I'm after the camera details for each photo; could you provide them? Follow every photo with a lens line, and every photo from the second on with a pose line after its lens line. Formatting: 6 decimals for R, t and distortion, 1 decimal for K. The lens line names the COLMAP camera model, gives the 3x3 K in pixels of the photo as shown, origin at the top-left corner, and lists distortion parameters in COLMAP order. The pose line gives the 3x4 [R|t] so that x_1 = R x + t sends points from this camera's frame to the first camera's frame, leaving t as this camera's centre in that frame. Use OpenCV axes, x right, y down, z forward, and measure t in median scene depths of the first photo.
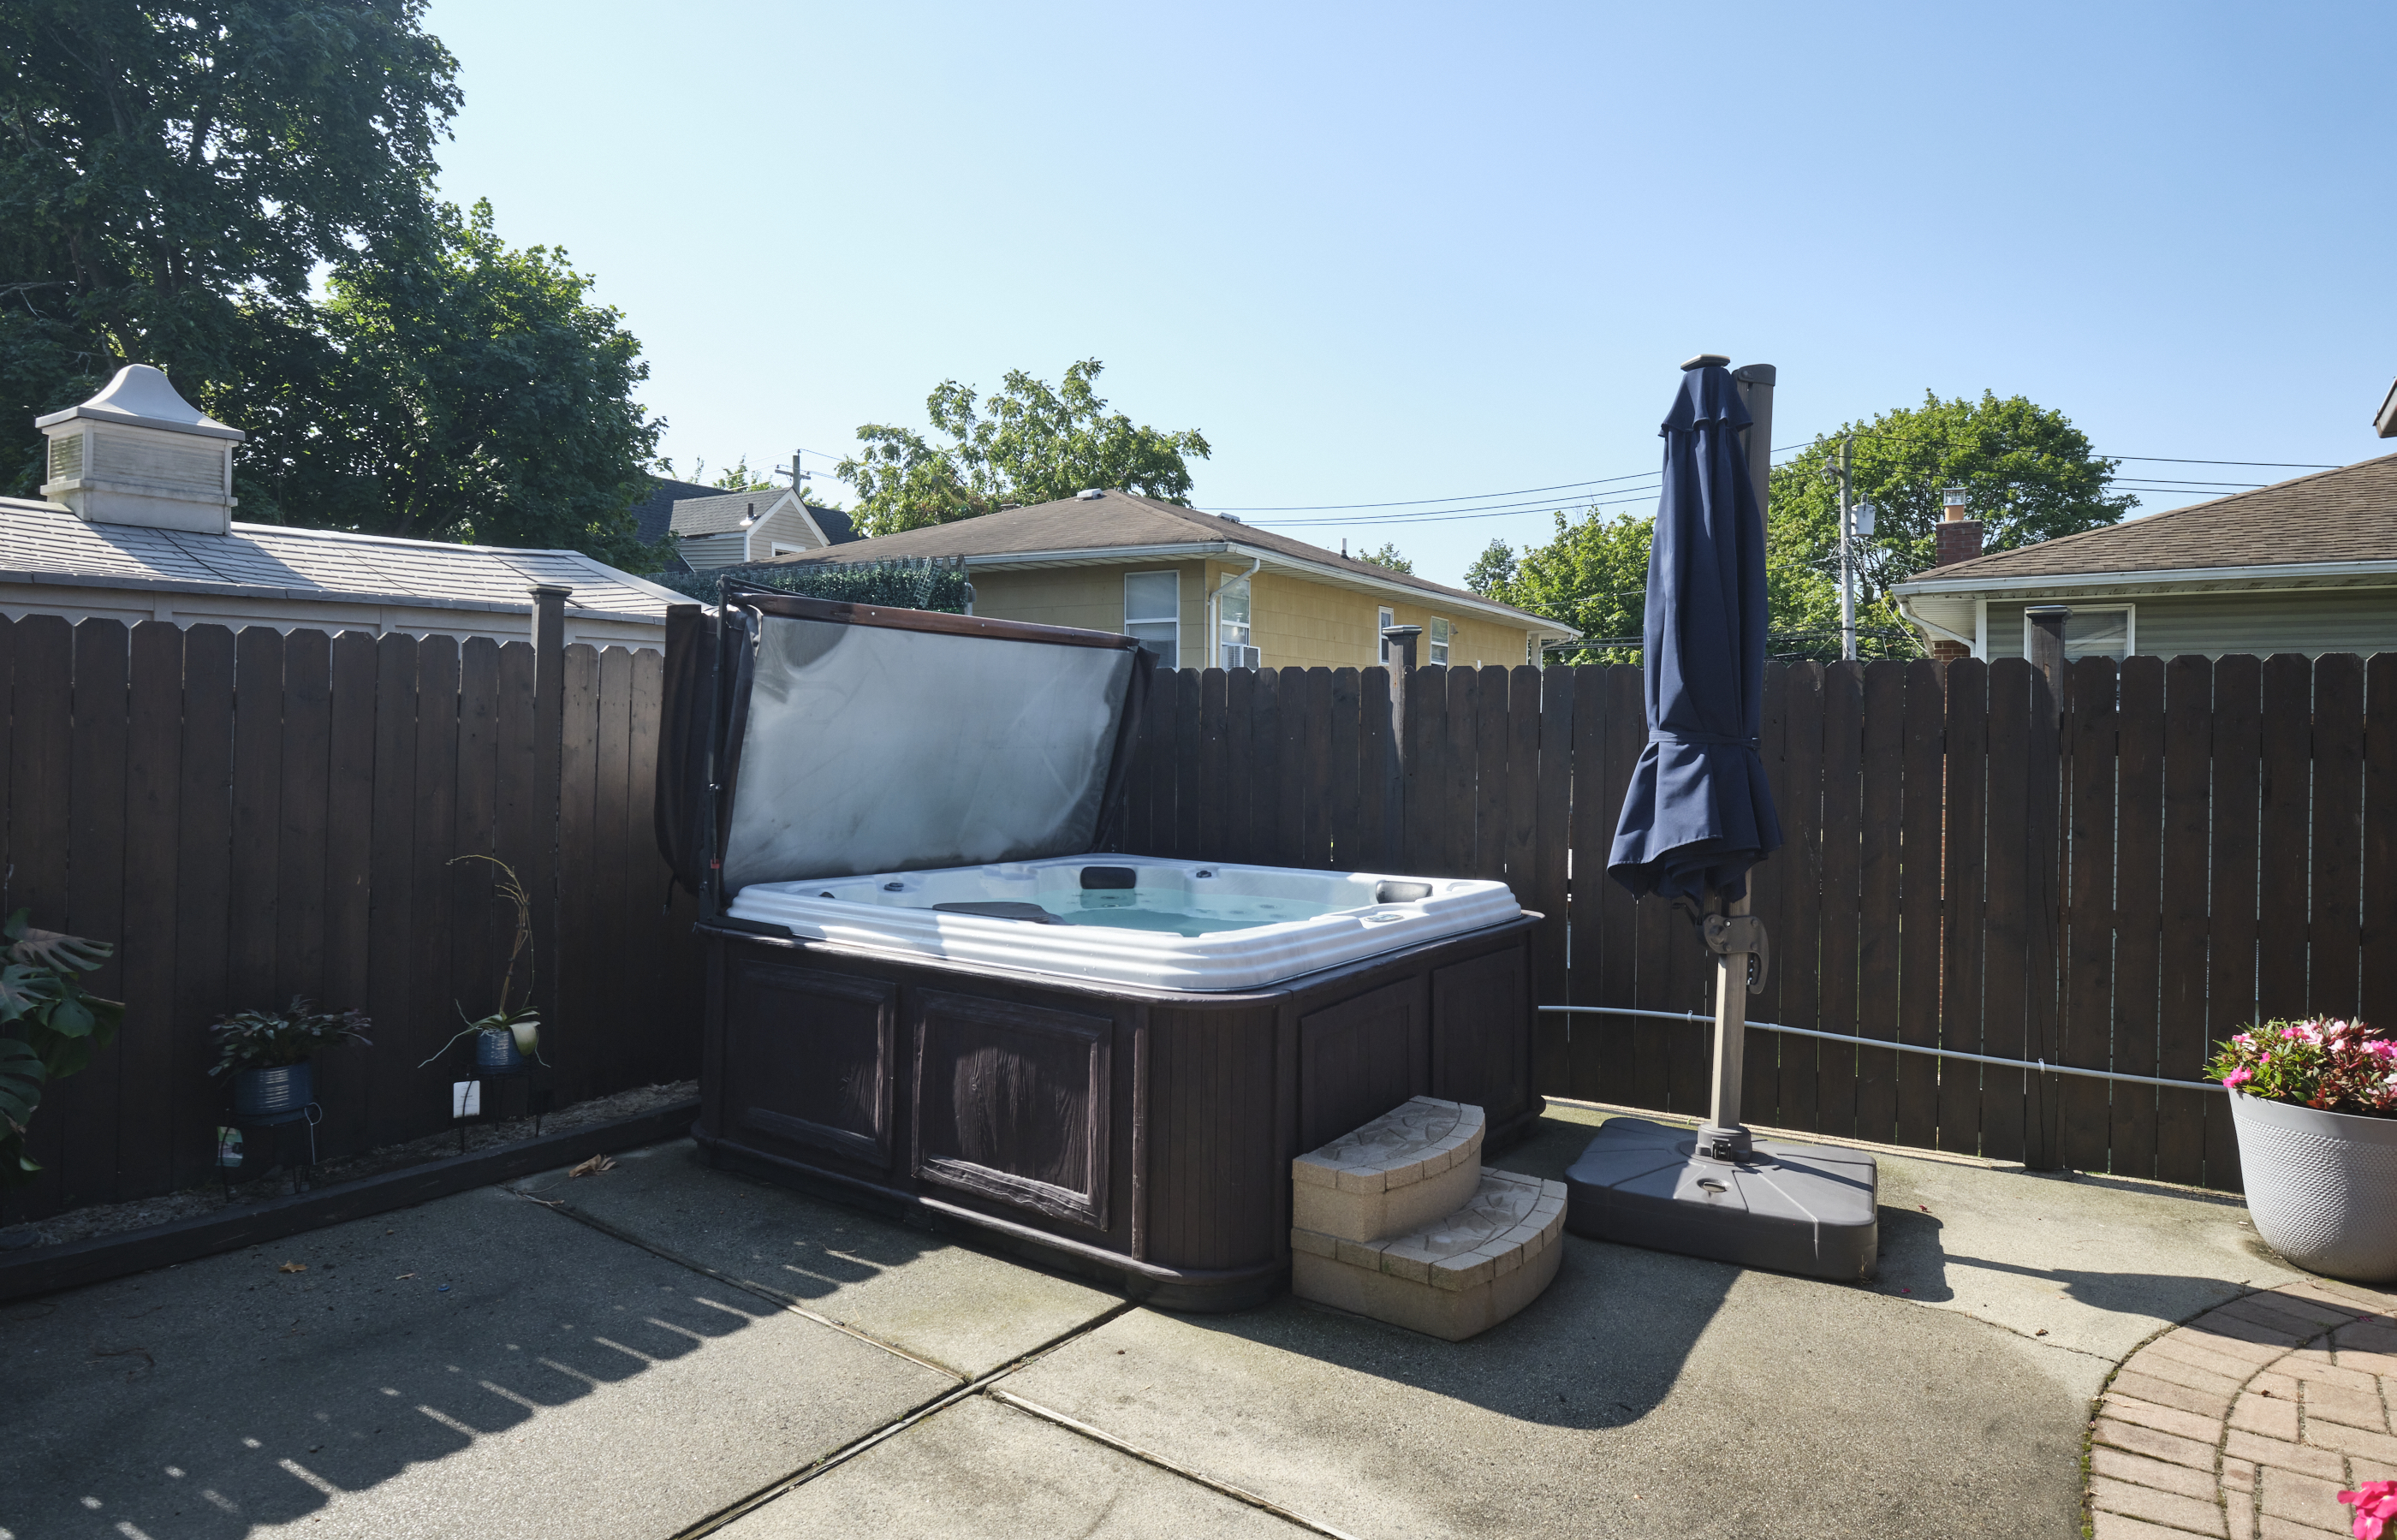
lens RADIAL K [[1379.6, 0, 1198.5], [0, 1379.6, 770.0], [0, 0, 1]] dist [-0.000442, -0.001063]
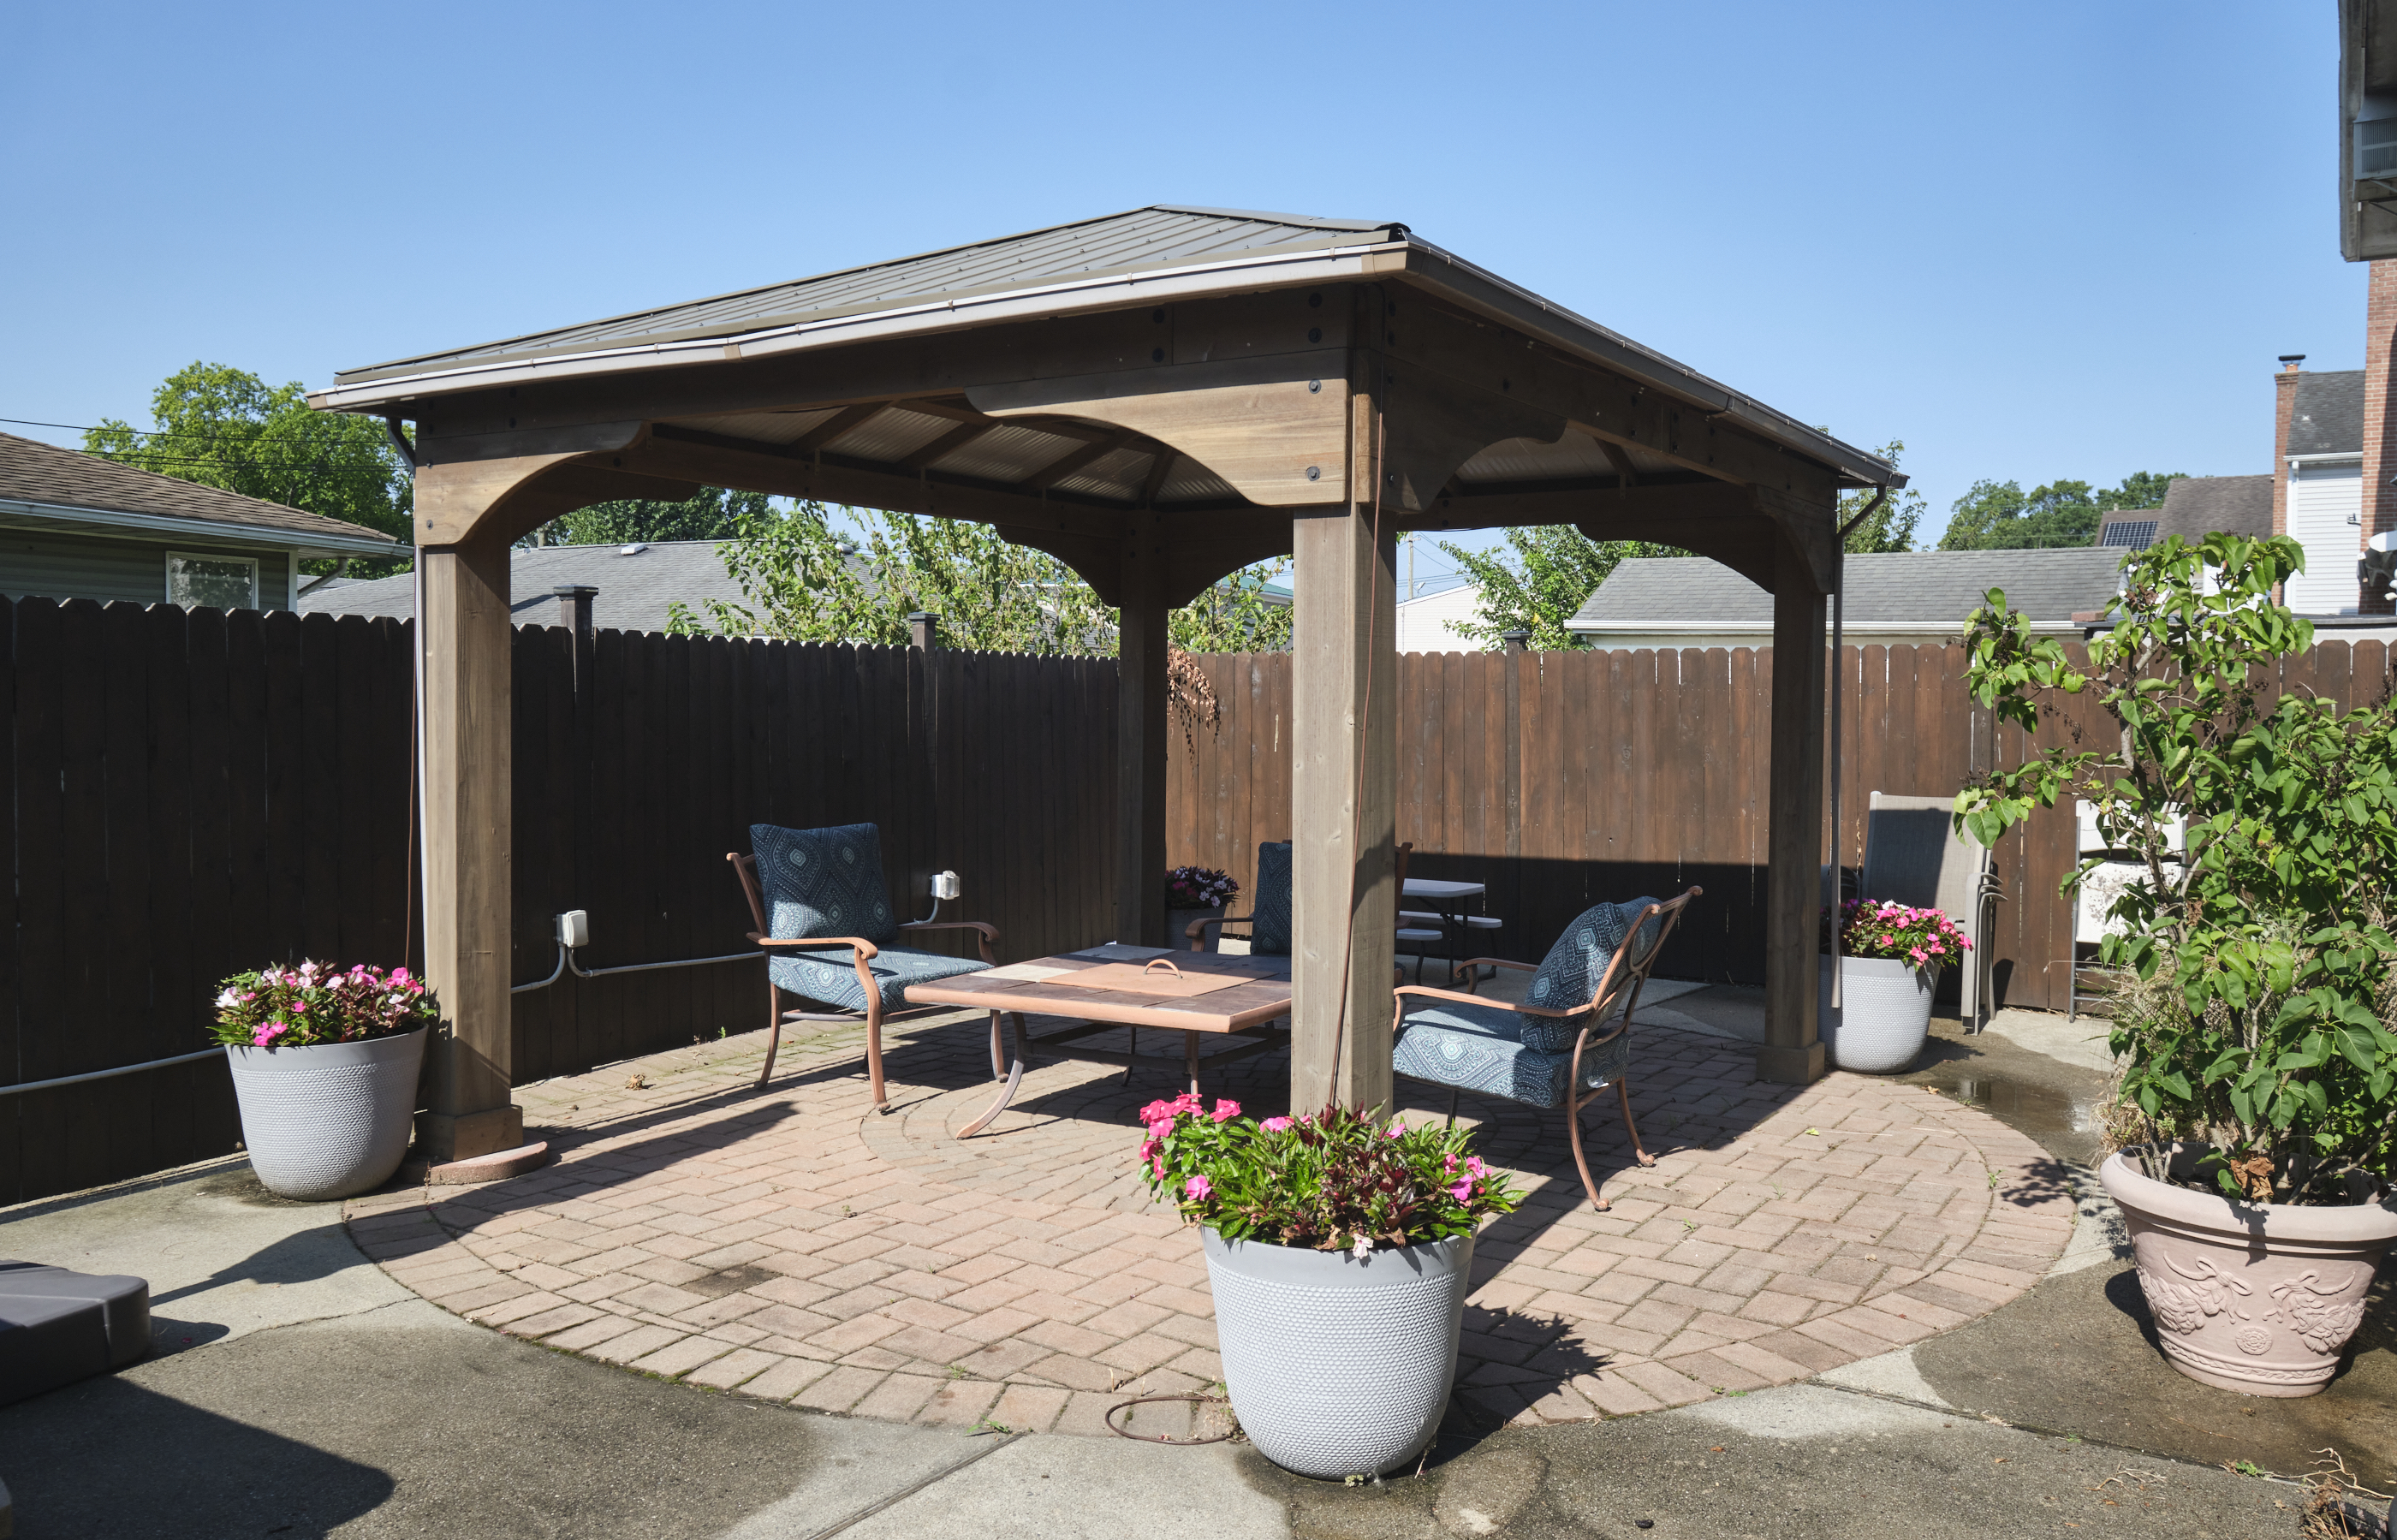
lens RADIAL K [[1798.0, 0, 1201.5], [0, 1798.0, 759.5], [0, 0, 1]] dist [0.001754, 0.003928]
pose [[-0.056380, -0.036103, 0.997756, -0.708834], [0.014518, 0.999211, 0.036976, -0.017413], [-0.998304, 0.016571, -0.055811, 0.482710]]
